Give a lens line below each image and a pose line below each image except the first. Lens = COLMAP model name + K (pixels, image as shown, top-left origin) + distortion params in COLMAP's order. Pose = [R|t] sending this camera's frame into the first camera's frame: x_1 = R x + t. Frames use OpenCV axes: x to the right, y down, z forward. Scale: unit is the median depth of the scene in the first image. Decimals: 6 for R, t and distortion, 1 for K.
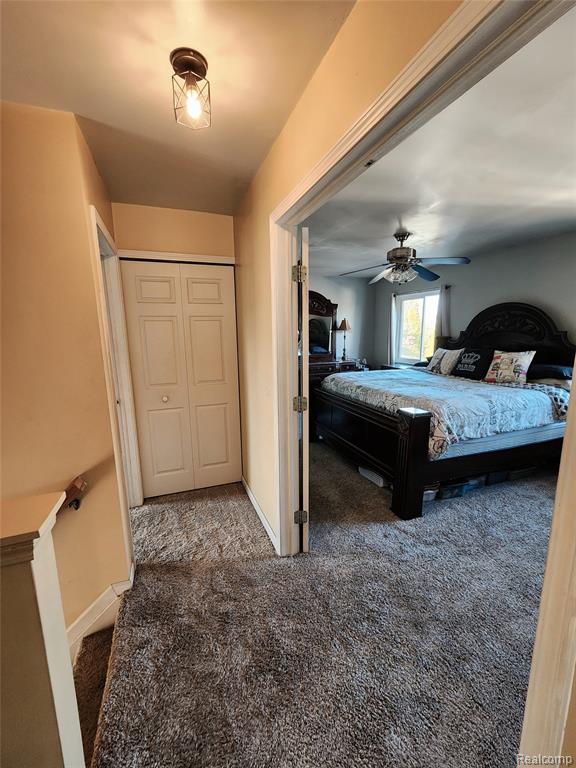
lens RADIAL K [[314.5, 0, 284.7], [0, 314.5, 386.4], [0, 0, 1]] dist [-0.000270, -0.000782]
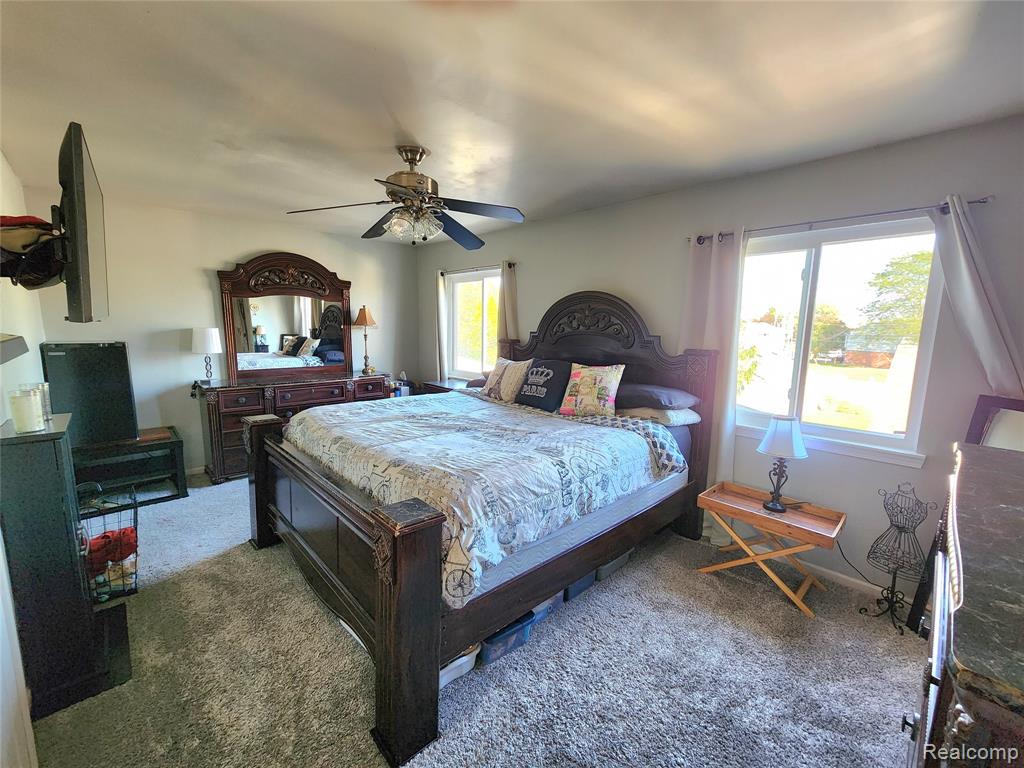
lens RADIAL K [[419.3, 0, 509.3], [0, 419.3, 382.7], [0, 0, 1]] dist [-0.000270, -0.000782]
pose [[0.919983, -0.023122, 0.391275, 0.227548], [0.039804, 0.998609, -0.034578, -0.053682], [-0.389931, 0.047385, 0.919624, 0.282976]]
